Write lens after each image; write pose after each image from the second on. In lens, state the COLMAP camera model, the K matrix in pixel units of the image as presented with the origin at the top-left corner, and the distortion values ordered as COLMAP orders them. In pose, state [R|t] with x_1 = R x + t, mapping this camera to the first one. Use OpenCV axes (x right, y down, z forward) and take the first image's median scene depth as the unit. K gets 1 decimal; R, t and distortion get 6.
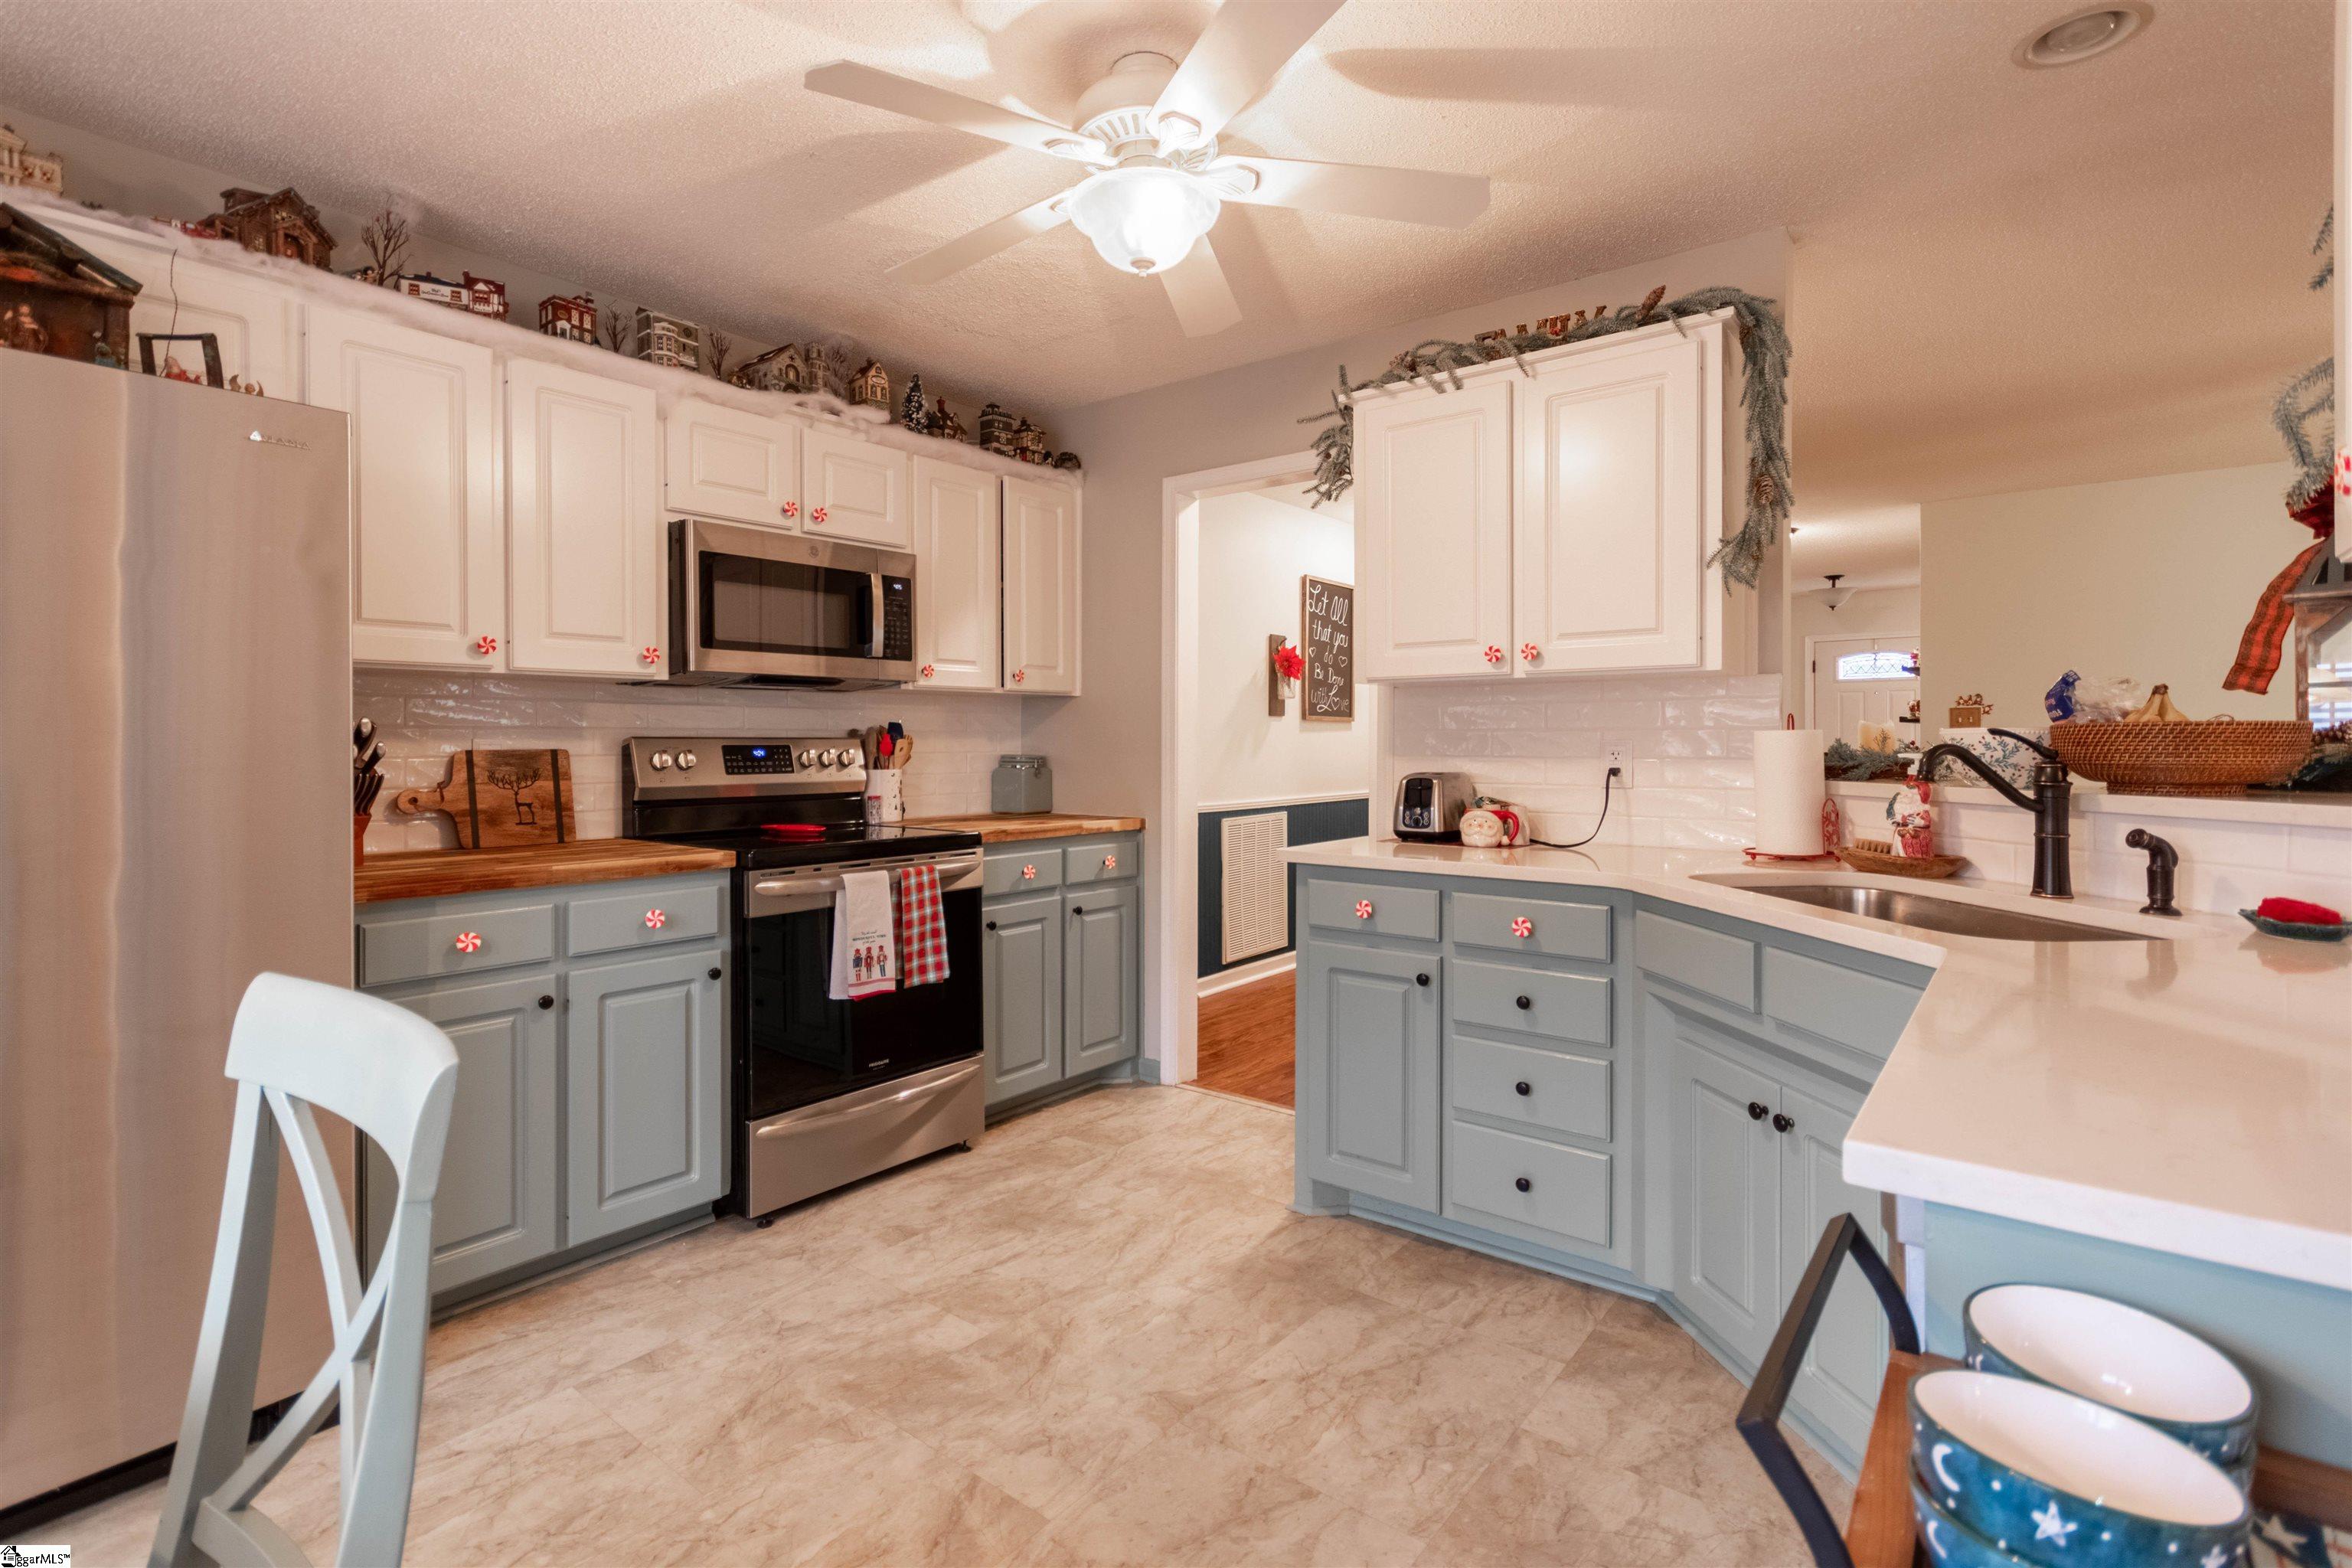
lens RADIAL K [[1104.1, 0, 1176.0], [0, 1104.1, 784.0], [0, 0, 1]] dist [0.000428, 0.000115]
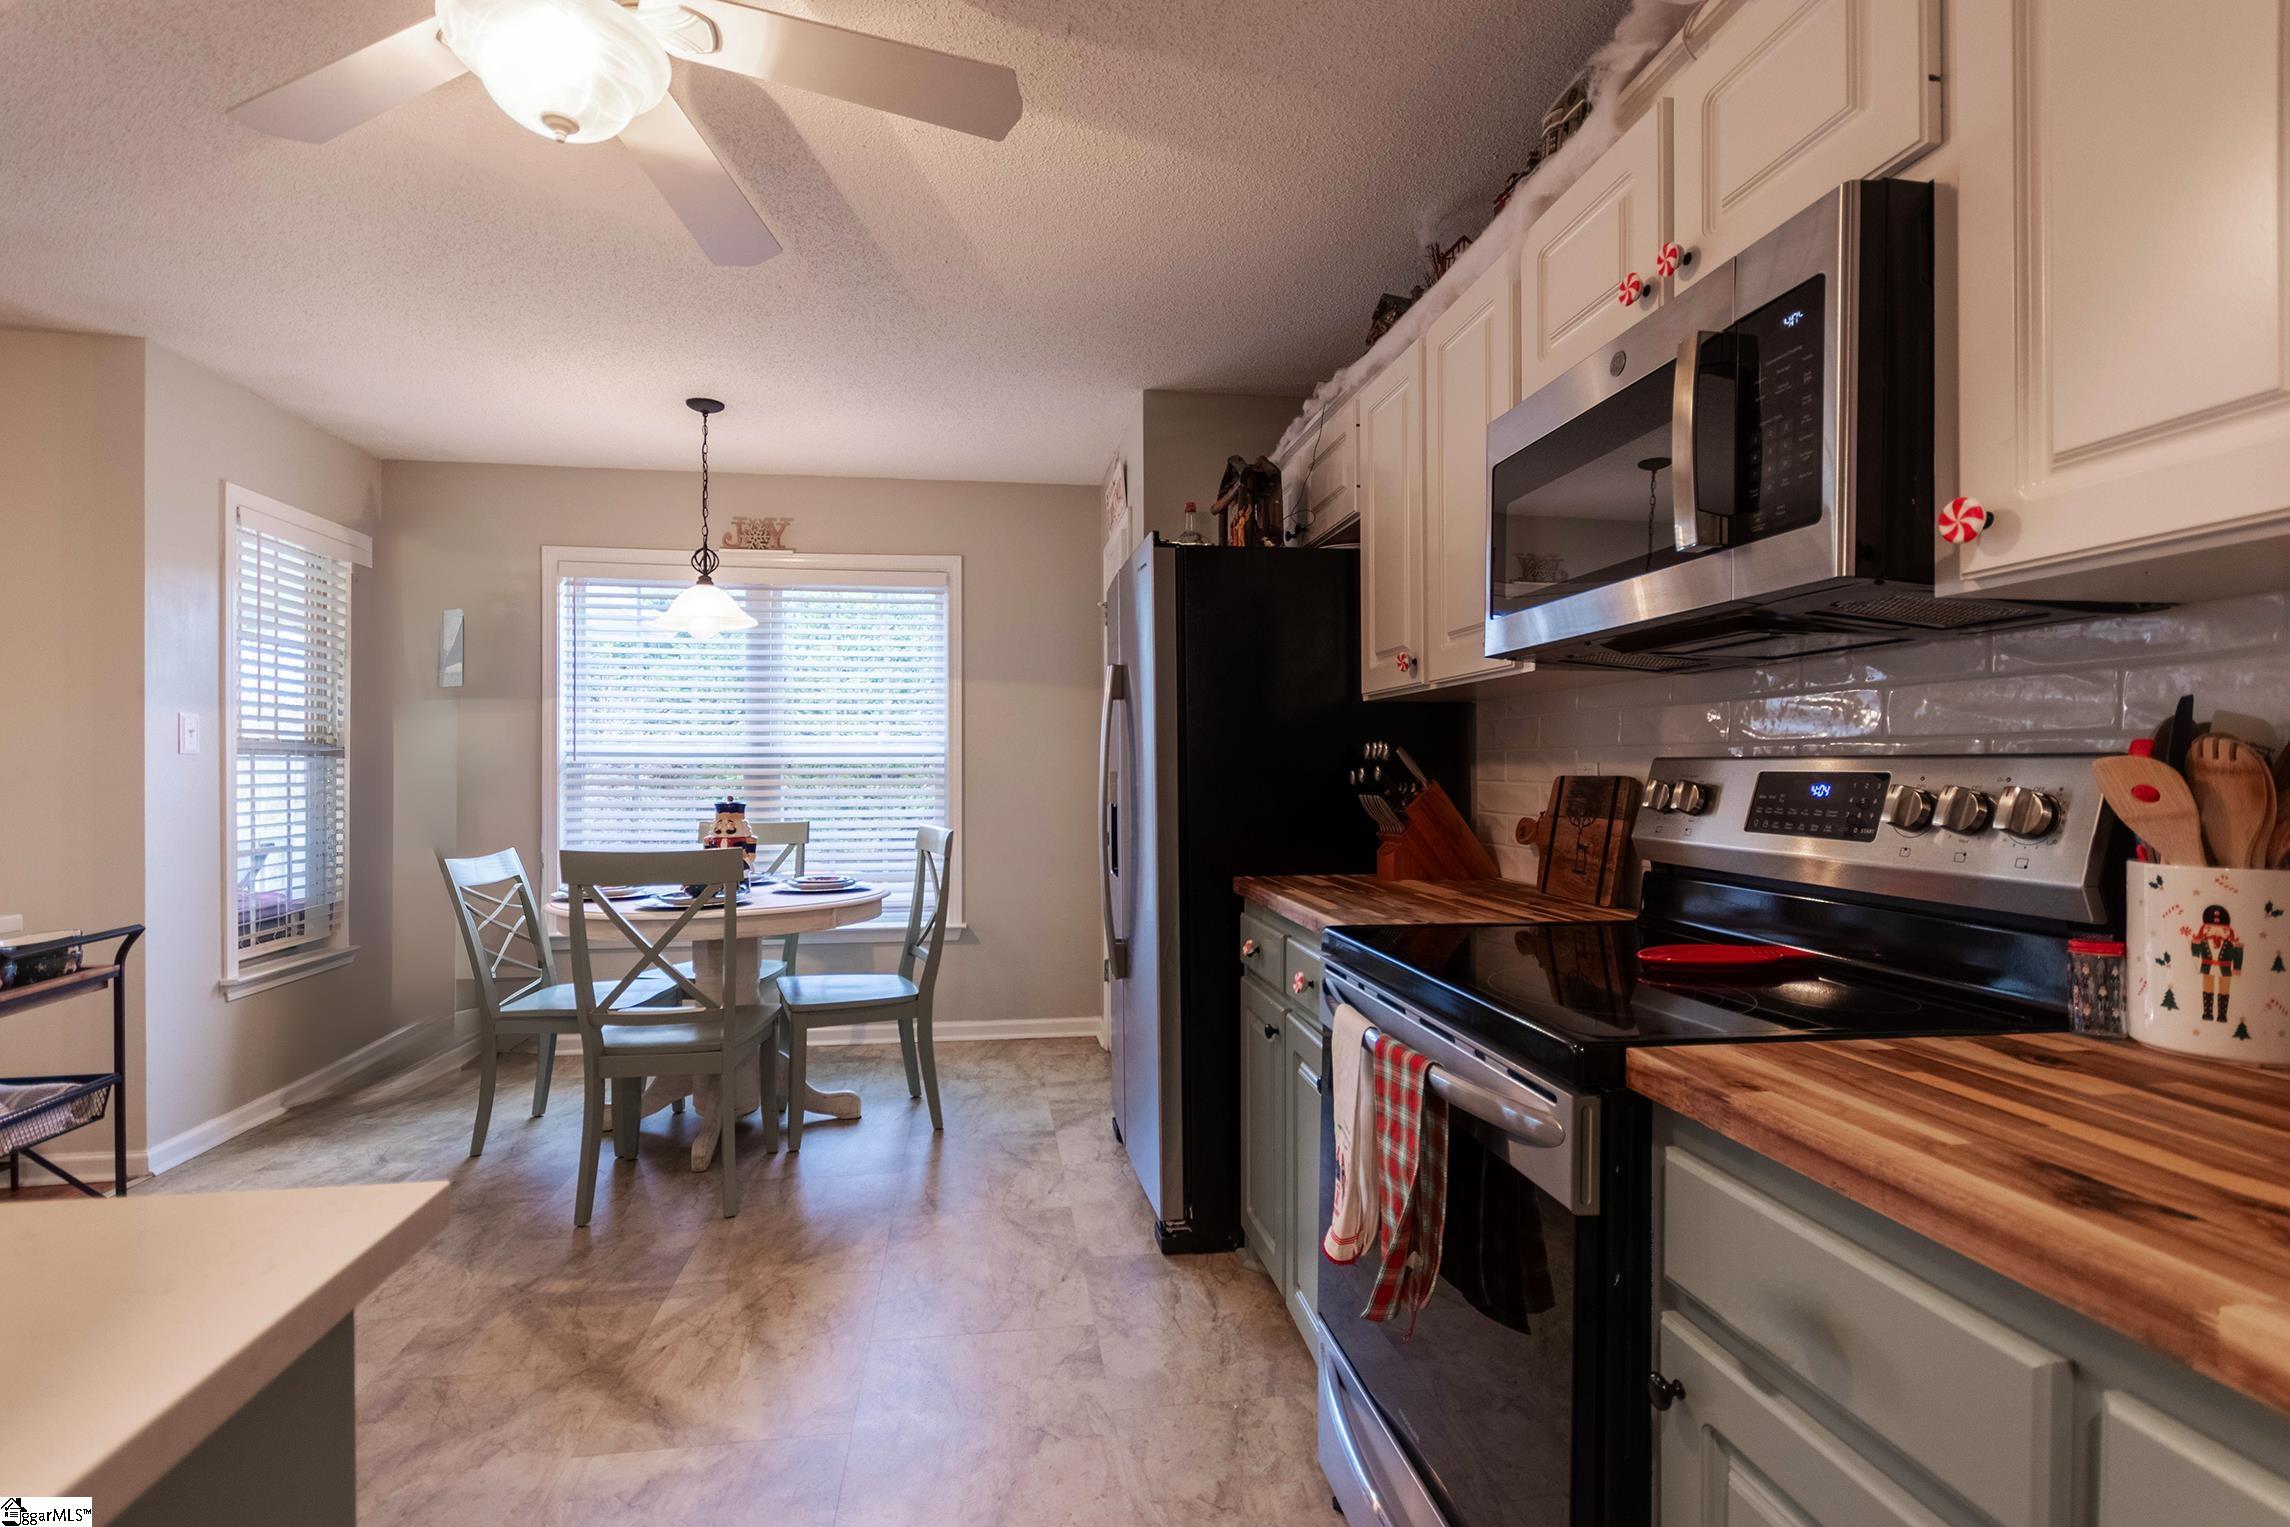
lens RADIAL K [[1075.0, 0, 1145.0], [0, 1075.0, 763.5], [0, 0, 1]] dist [0.000428, 0.000115]
pose [[-0.695473, 0.001146, -0.718552, 0.185332], [-0.025975, 0.999305, 0.026735, -0.058930], [0.718083, 0.037258, -0.694959, 1.494662]]
